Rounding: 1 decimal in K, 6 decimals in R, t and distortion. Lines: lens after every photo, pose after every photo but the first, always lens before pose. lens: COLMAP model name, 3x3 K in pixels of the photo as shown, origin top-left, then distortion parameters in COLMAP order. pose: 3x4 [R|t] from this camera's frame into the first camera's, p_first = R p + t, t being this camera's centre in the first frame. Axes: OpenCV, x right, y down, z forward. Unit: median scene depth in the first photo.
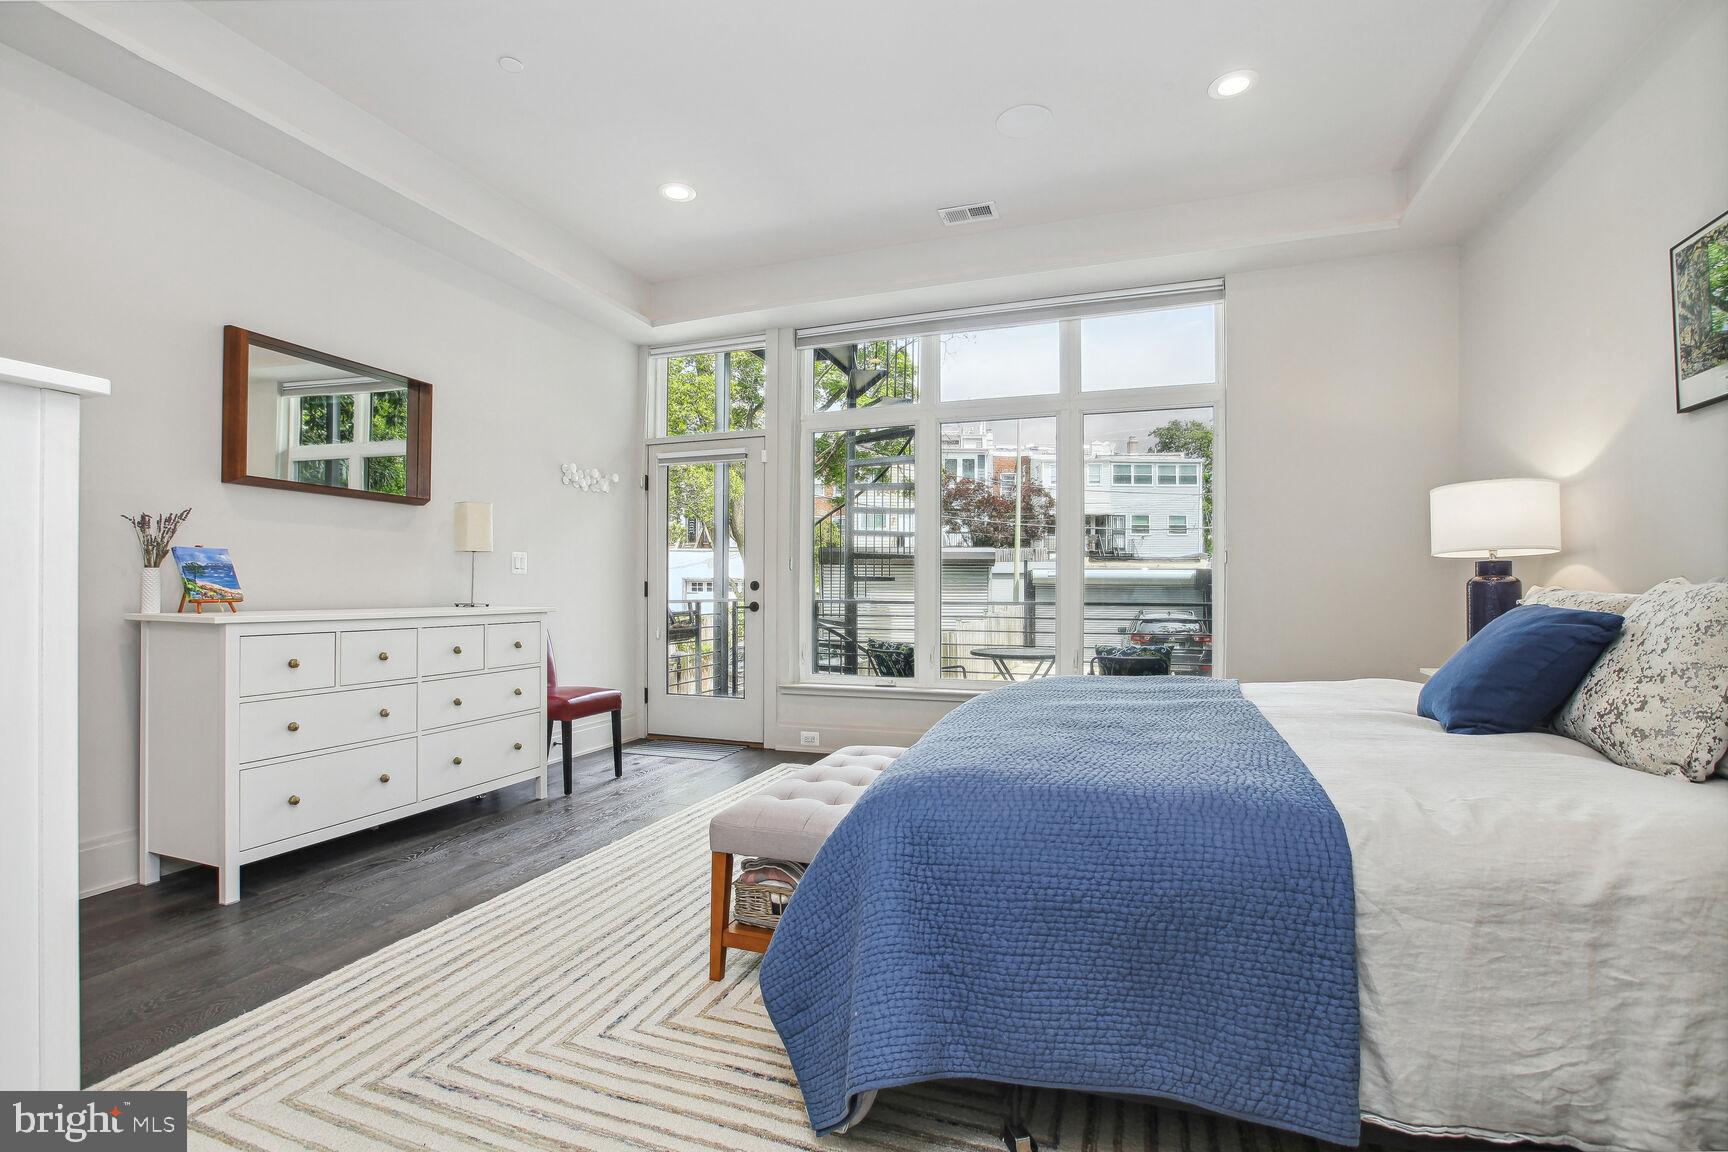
lens RADIAL K [[782.4, 0, 859.7], [0, 782.4, 579.4], [0, 0, 1]] dist [0.002235, -0.003678]
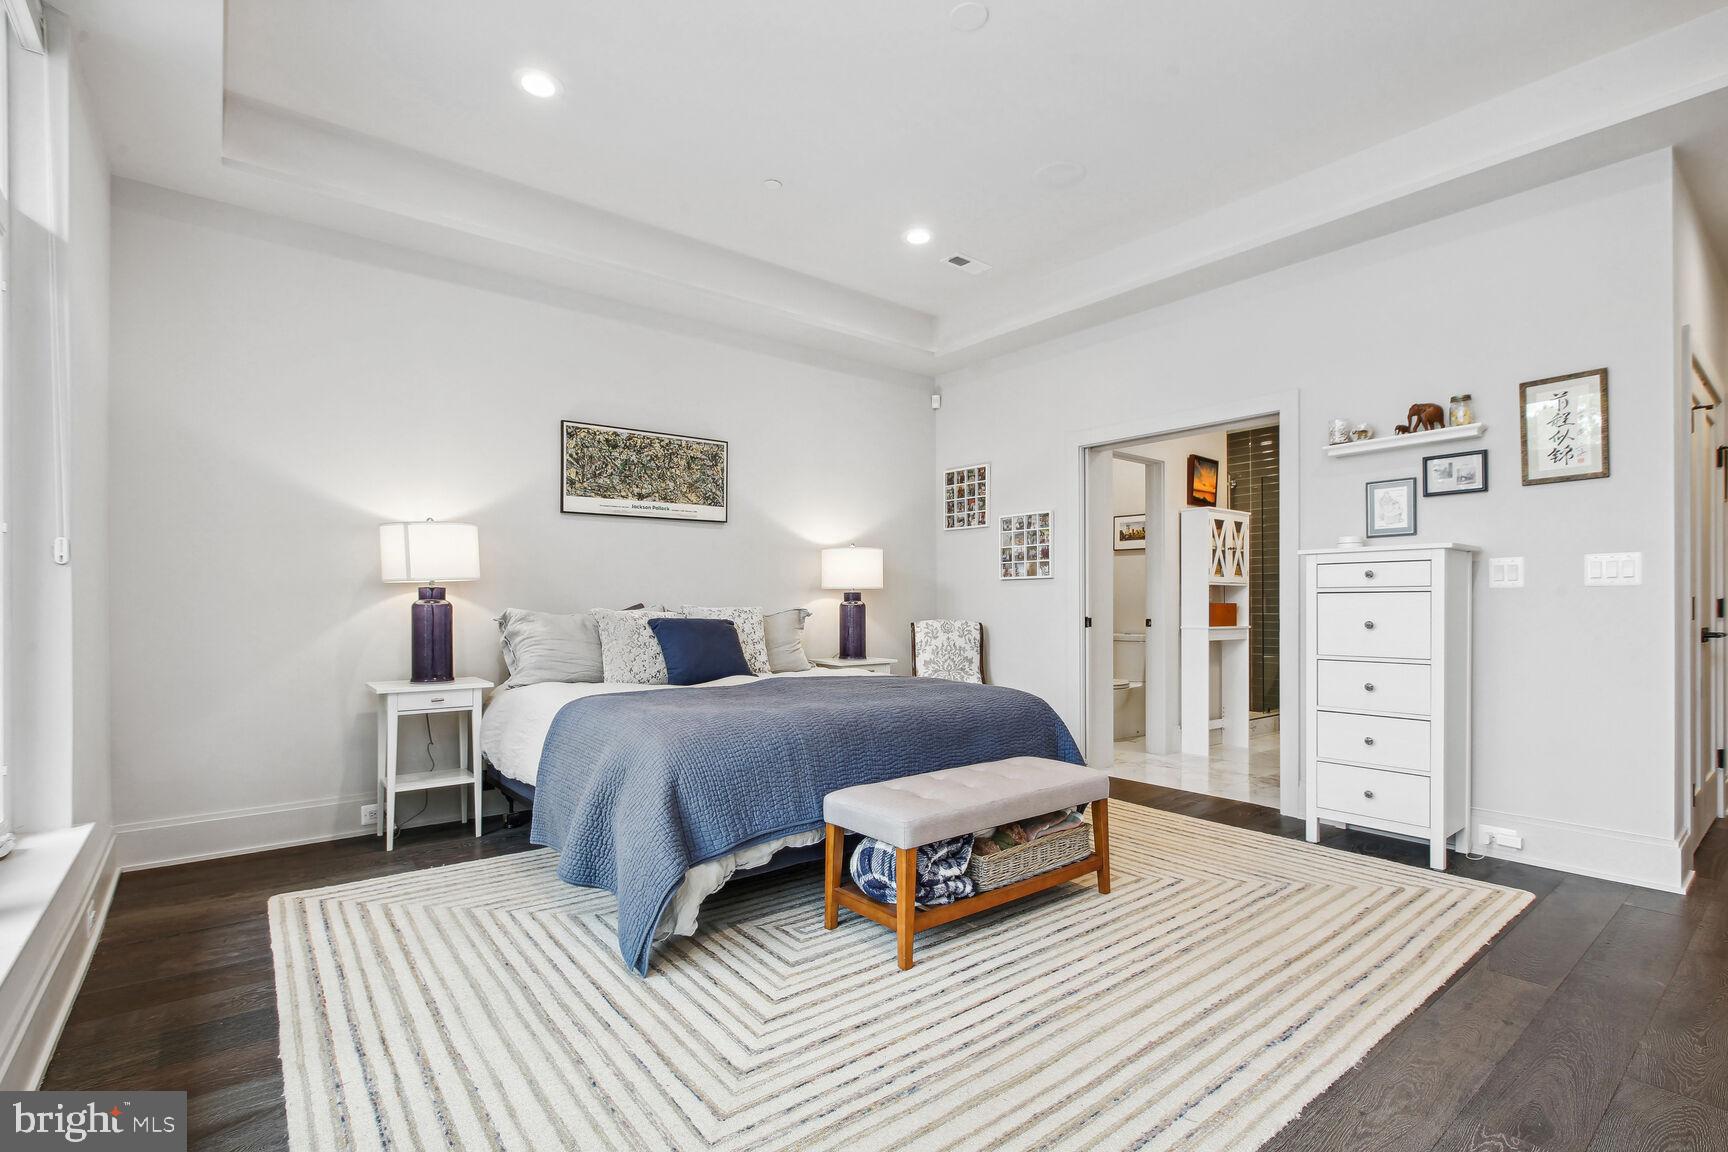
lens RADIAL K [[800.3, 0, 859.6], [0, 800.3, 593.3], [0, 0, 1]] dist [0.000982, -0.000435]
pose [[-0.851343, 0.014397, 0.524412, -0.515841], [-0.002426, 0.999505, -0.031378, 0.030974], [-0.524604, -0.027986, -0.850887, 2.242498]]
